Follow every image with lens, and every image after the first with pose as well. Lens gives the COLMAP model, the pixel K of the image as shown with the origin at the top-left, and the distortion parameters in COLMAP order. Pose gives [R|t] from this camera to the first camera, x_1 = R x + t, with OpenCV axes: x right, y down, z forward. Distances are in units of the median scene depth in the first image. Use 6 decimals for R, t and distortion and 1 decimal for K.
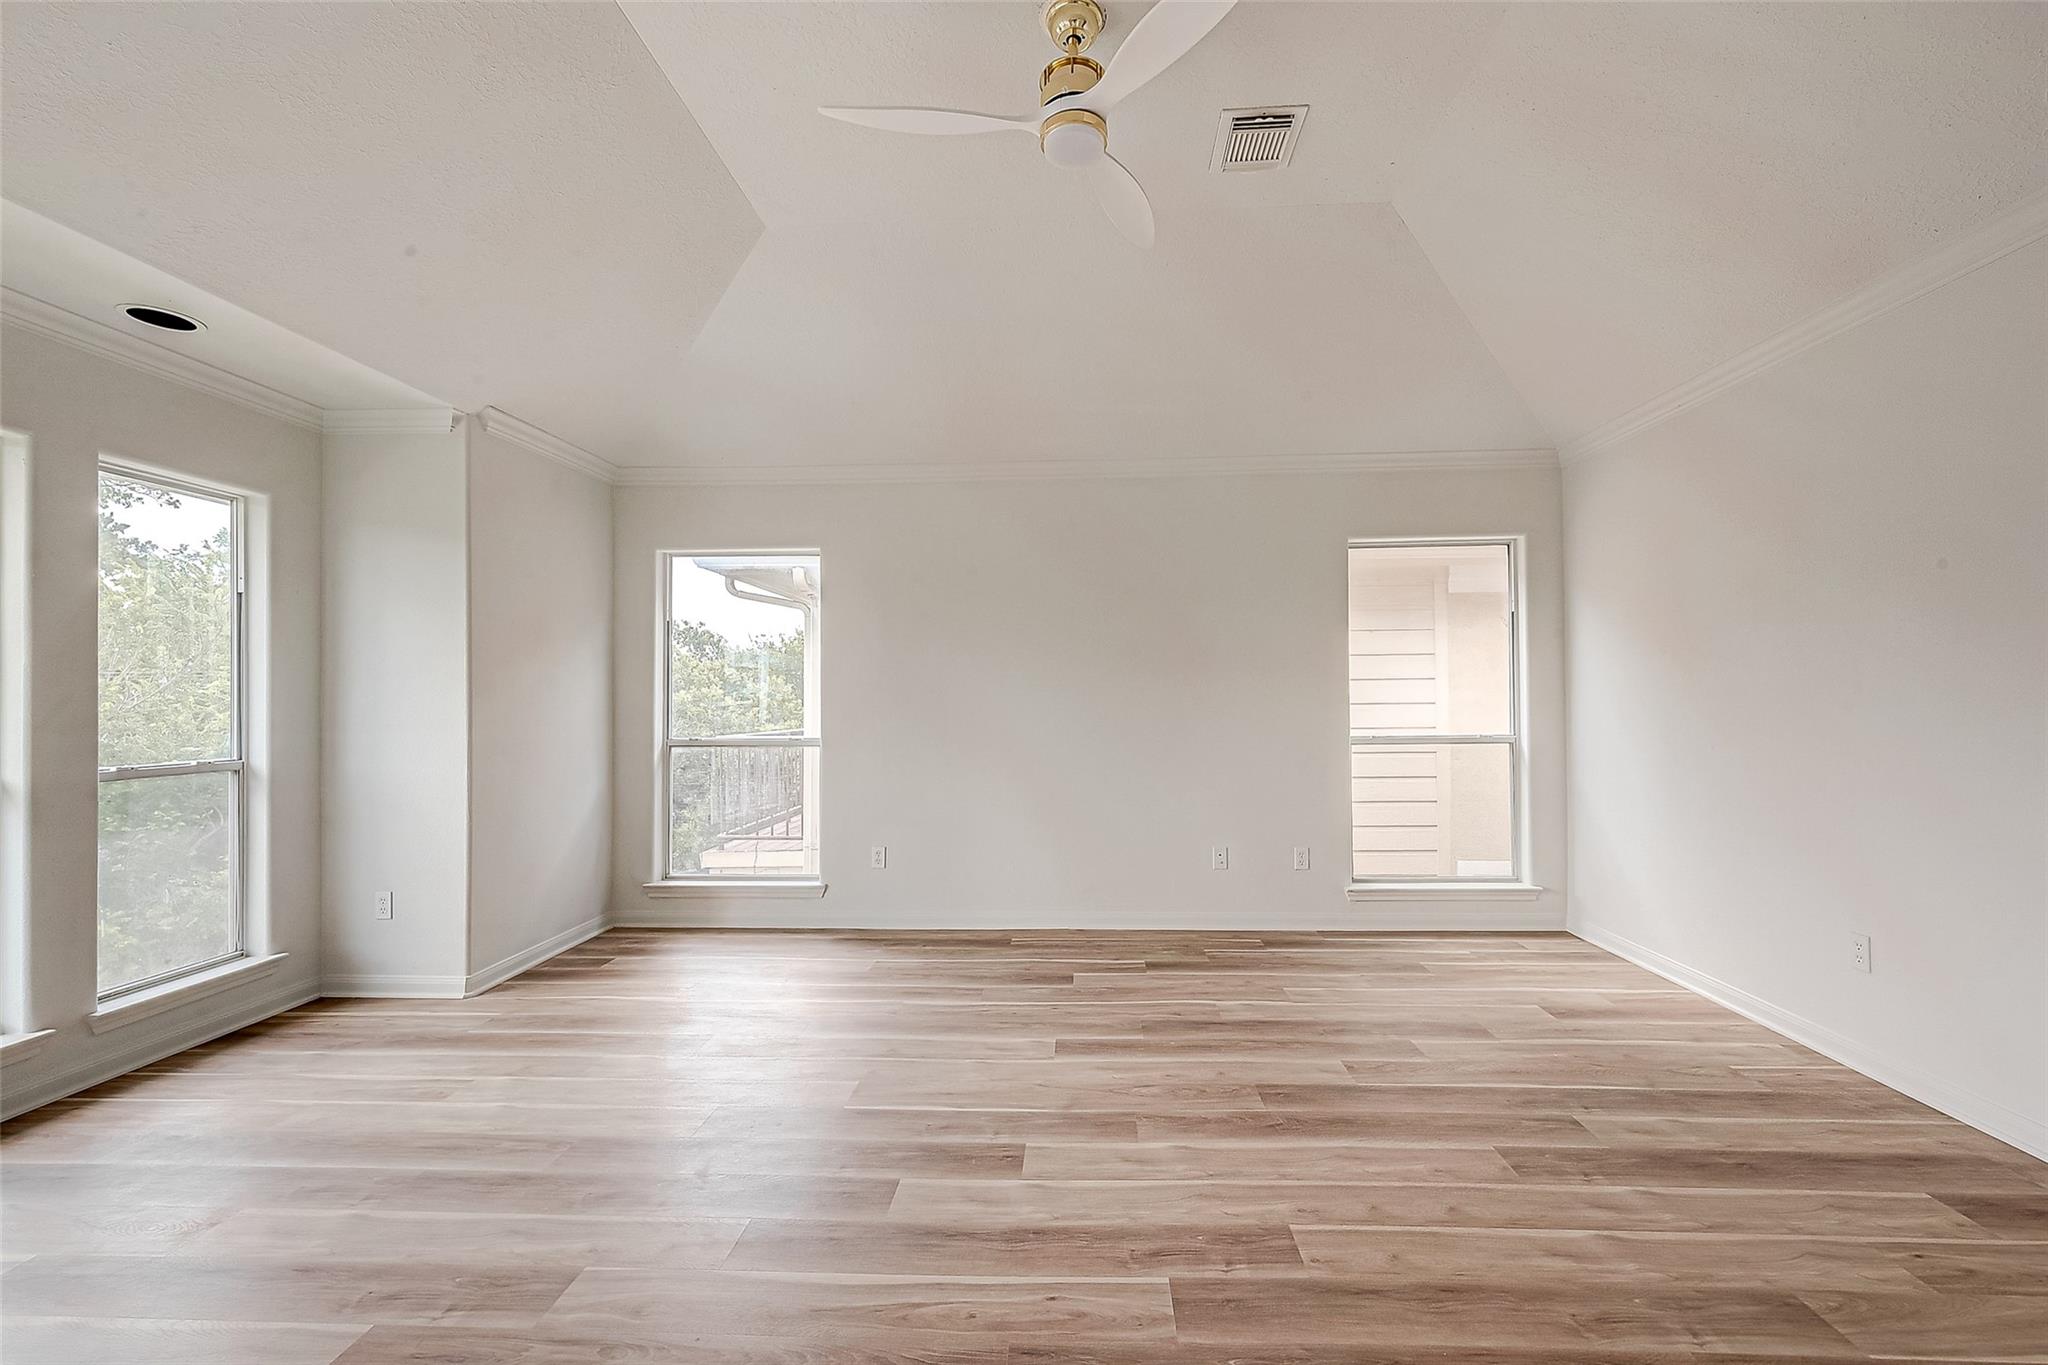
lens RADIAL K [[883.1, 0, 1011.7], [0, 883.1, 697.3], [0, 0, 1]] dist [-0.002720, 0.000834]
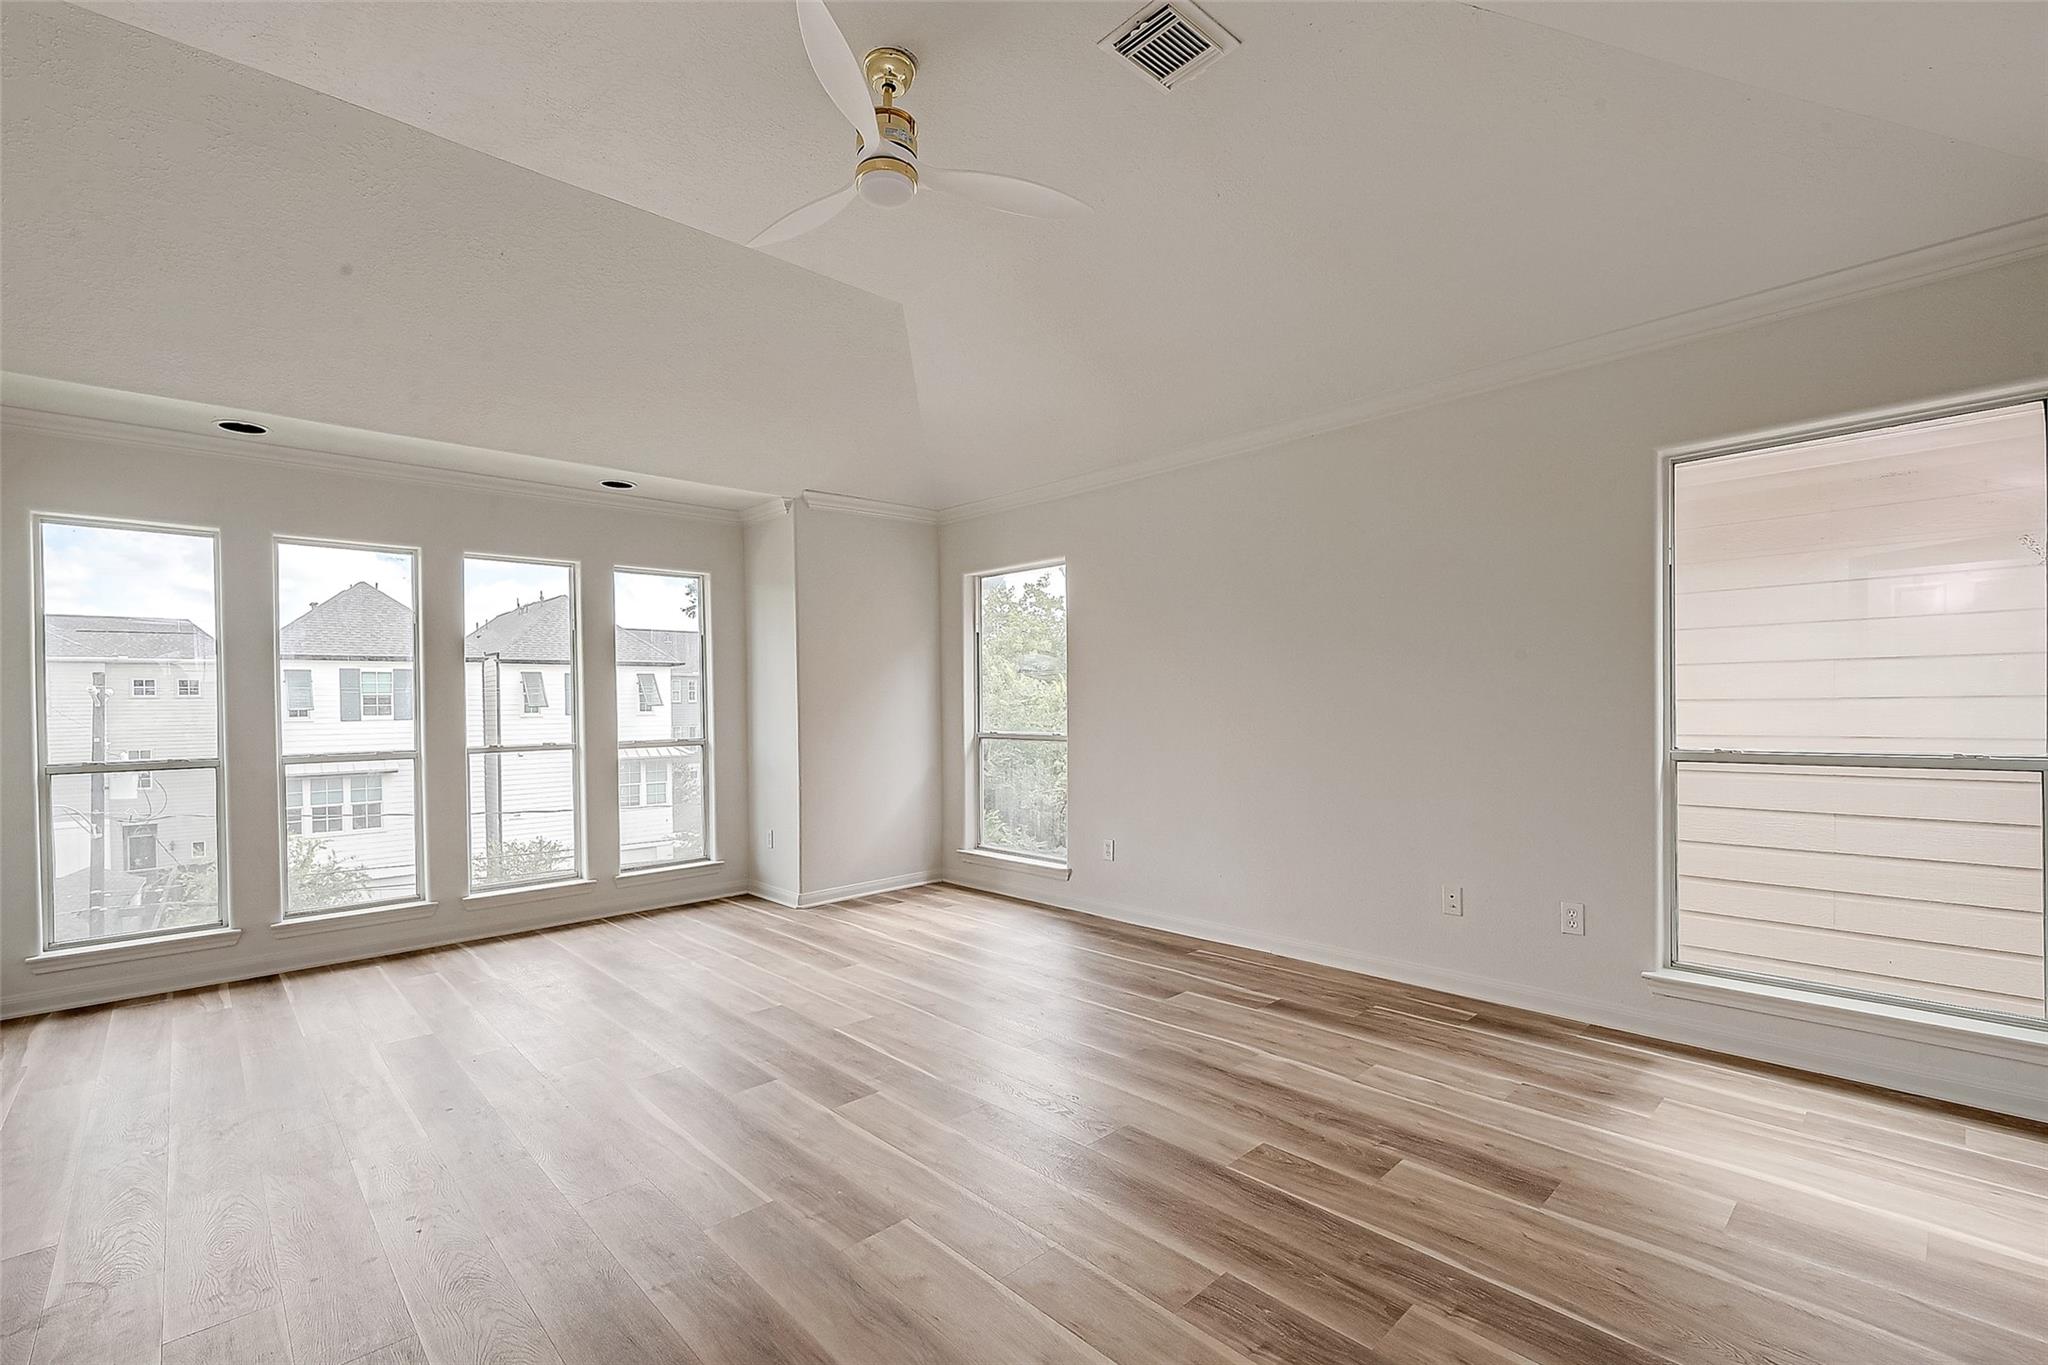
lens RADIAL K [[883.1, 0, 955.4], [0, 883.1, 723.9], [0, 0, 1]] dist [-0.002720, 0.000834]
pose [[0.701066, 0.014506, -0.712949, 0.619265], [0.011460, 0.999435, 0.031603, -0.002763], [0.713005, -0.030326, 0.700503, 0.197620]]
